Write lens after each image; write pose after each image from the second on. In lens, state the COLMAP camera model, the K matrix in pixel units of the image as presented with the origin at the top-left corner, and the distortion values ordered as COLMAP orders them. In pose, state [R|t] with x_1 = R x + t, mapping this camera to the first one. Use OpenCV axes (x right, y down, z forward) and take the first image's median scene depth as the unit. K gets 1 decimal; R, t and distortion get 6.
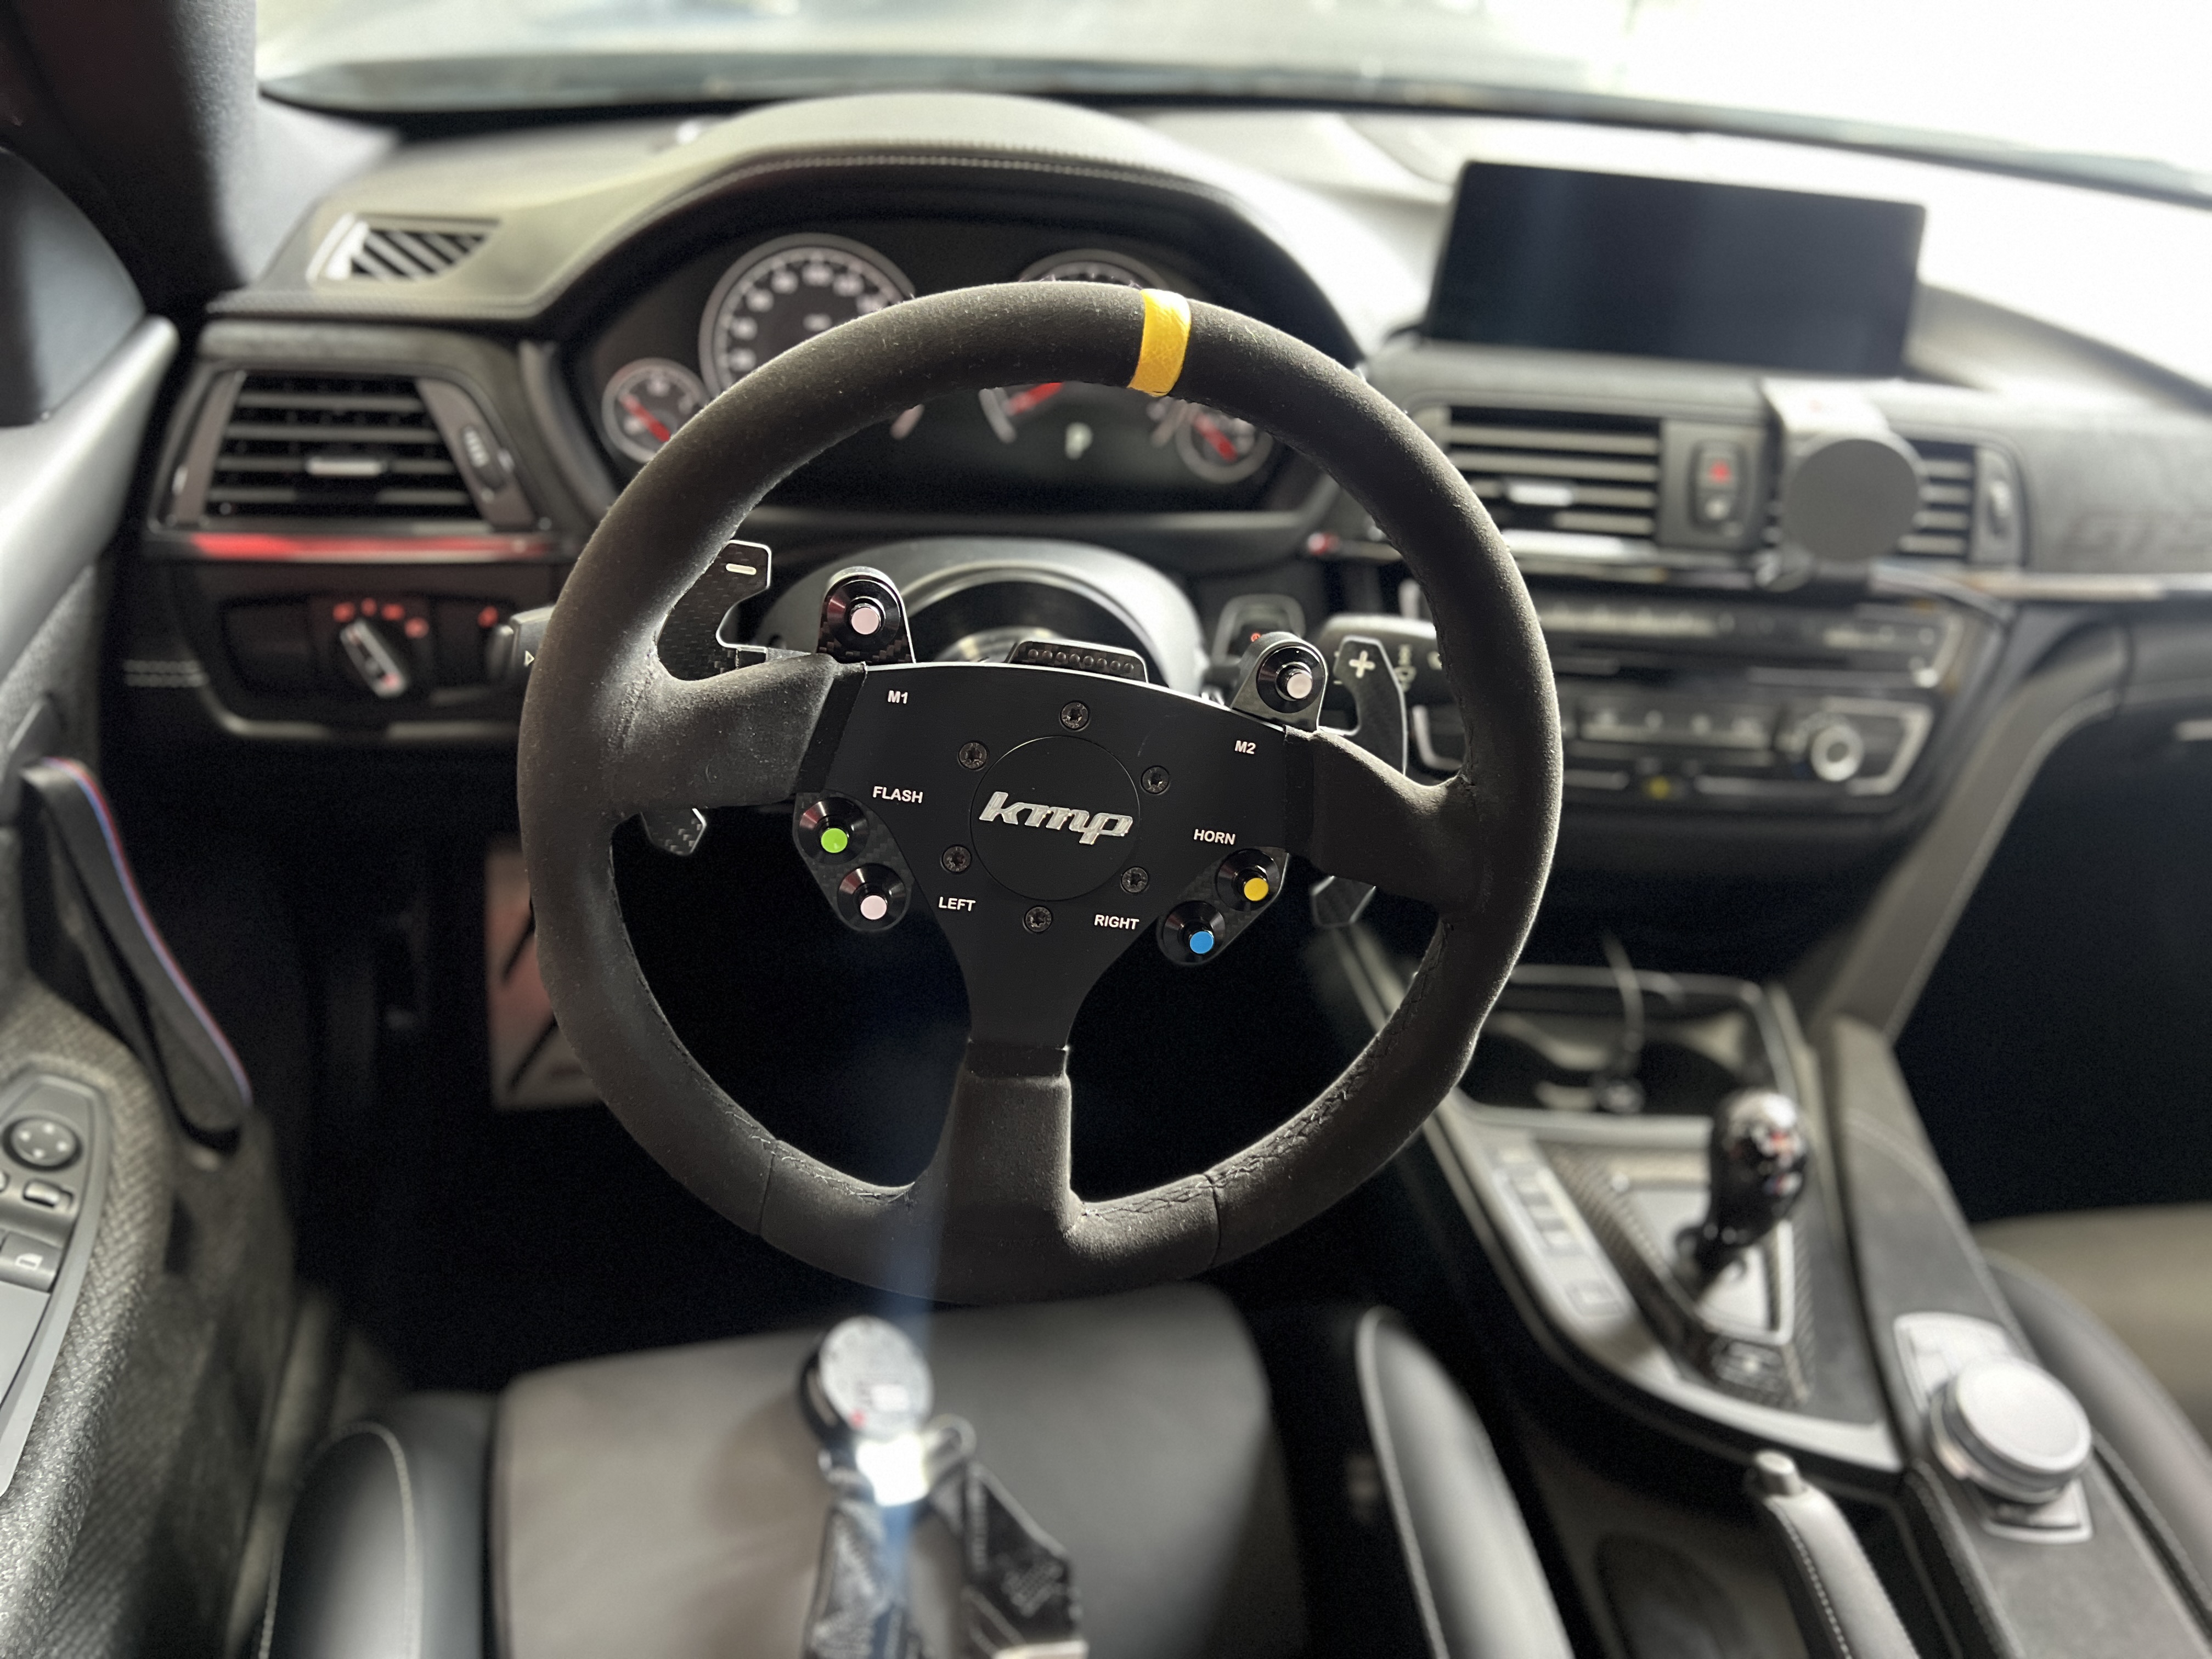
lens RADIAL K [[1649.5, 0, 1105.2], [0, 1649.5, 826.8], [0, 0, 1]] dist [0.014773, 0.006525]
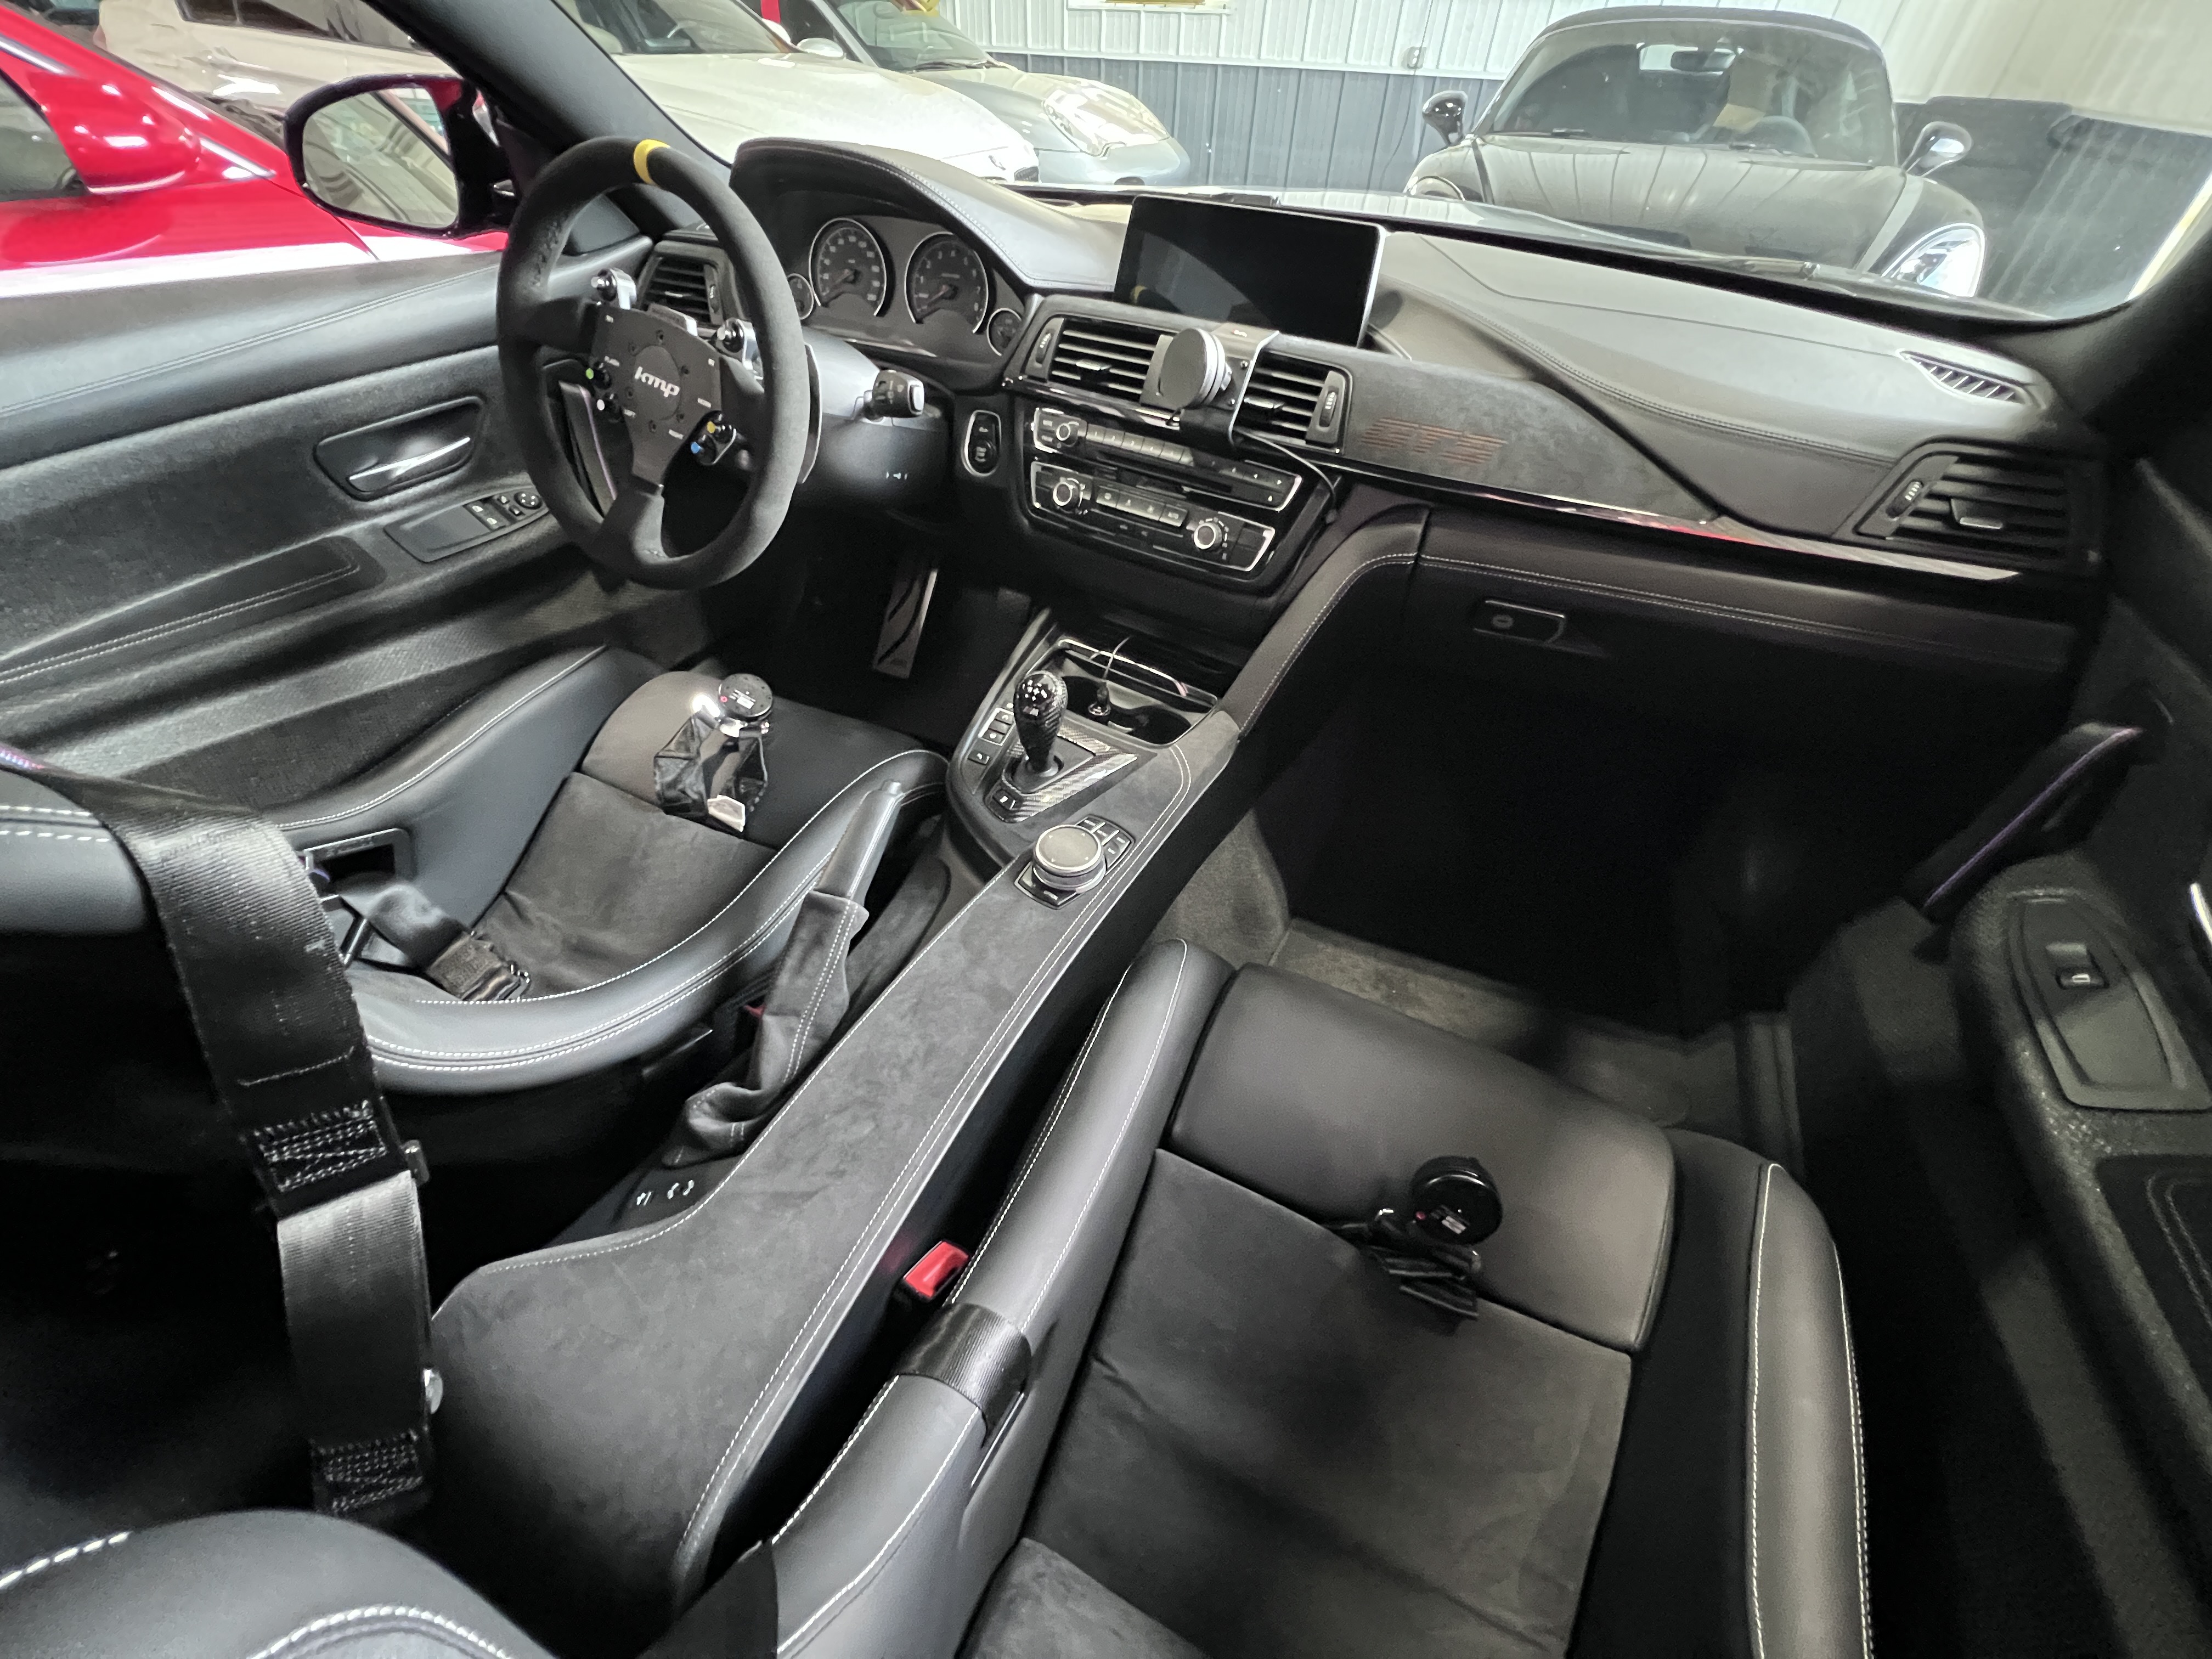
lens RADIAL K [[887.0, 0, 1105.2], [0, 887.0, 836.8], [0, 0, 1]] dist [0.000217, 0.000069]
pose [[0.807319, 0.338725, -0.483219, 1.012905], [-0.307723, 0.940355, 0.145049, 0.171832], [0.503529, 0.031597, 0.863400, 0.119325]]
